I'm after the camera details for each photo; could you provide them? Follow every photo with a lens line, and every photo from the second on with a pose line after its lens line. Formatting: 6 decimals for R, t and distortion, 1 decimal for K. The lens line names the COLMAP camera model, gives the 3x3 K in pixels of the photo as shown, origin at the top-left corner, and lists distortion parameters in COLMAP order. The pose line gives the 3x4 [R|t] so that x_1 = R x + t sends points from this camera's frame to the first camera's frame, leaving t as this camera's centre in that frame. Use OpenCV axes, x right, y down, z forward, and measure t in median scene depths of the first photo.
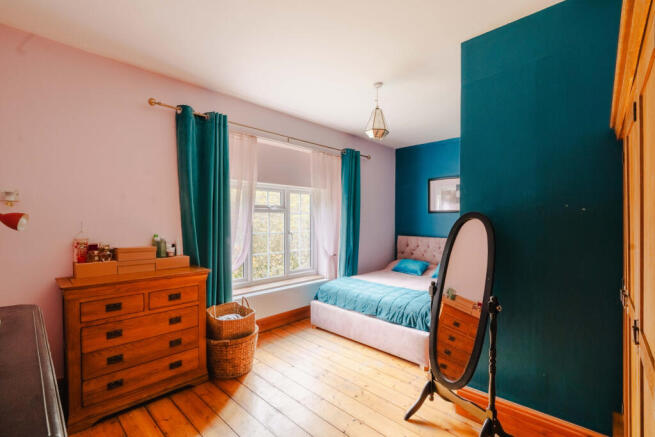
lens RADIAL K [[302.8, 0, 315.6], [0, 302.8, 210.4], [0, 0, 1]] dist [0.001305, 0.000146]
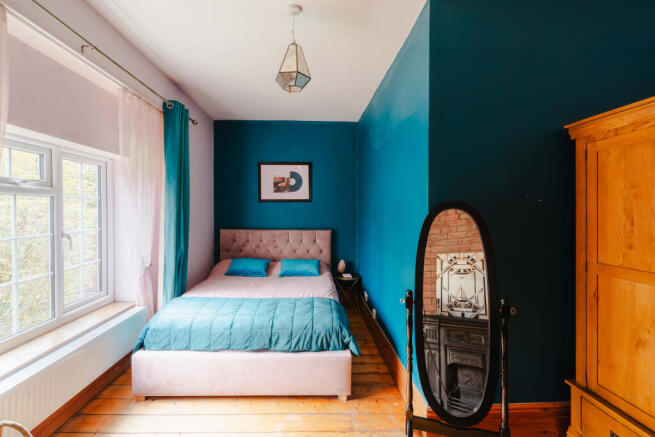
lens RADIAL K [[302.8, 0, 315.6], [0, 302.8, 210.4], [0, 0, 1]] dist [0.001305, 0.000146]
pose [[0.679063, -0.000769, 0.734079, -0.174028], [-0.025449, 0.999374, 0.024589, 0.008909], [-0.733639, -0.035379, 0.678618, 0.338341]]
